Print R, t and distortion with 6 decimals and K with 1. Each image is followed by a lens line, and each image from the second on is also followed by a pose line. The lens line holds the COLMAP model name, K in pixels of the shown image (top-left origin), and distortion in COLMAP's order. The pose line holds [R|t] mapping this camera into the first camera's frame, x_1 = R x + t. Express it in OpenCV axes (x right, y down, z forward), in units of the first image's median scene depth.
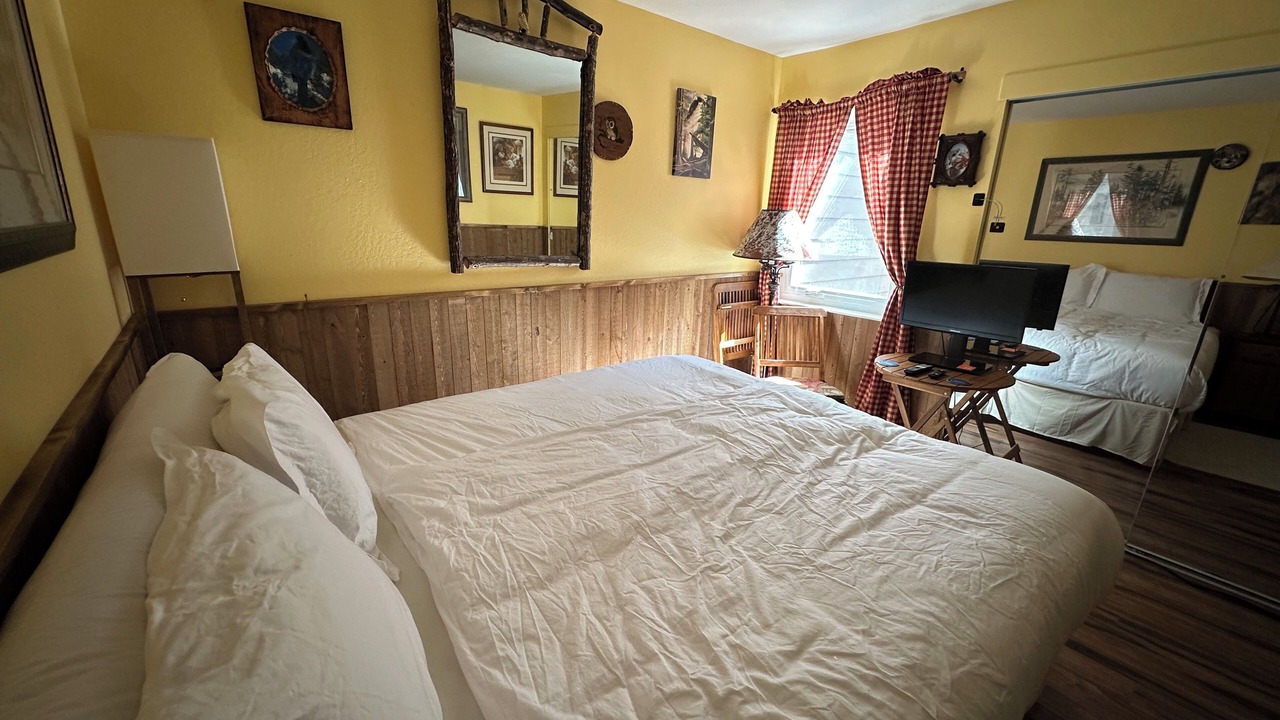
lens RADIAL K [[509.7, 0, 633.2], [0, 509.7, 357.6], [0, 0, 1]] dist [-0.002990, 0.000902]
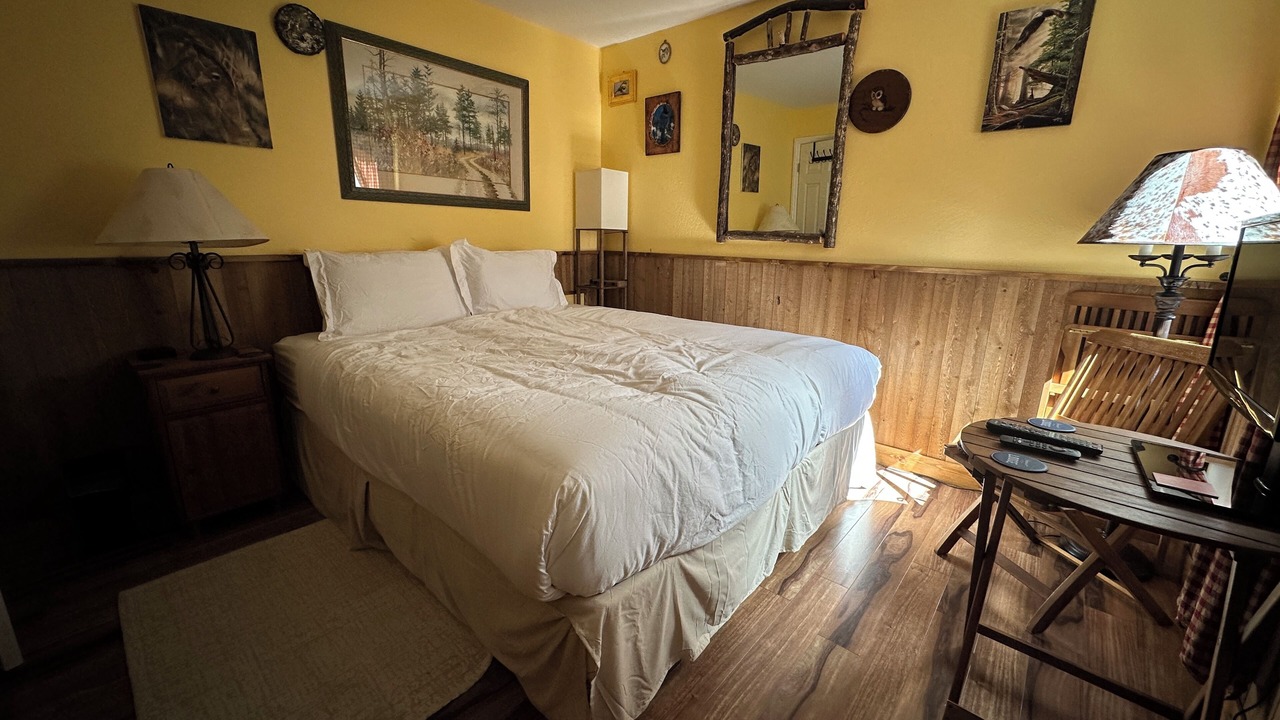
lens RADIAL K [[509.7, 0, 636.8], [0, 509.7, 356.7], [0, 0, 1]] dist [-0.002990, 0.000902]
pose [[0.180494, 0.206833, -0.961583, 0.867569], [-0.280138, 0.947958, 0.151320, -0.015759], [0.942839, 0.242064, 0.229042, 0.473828]]
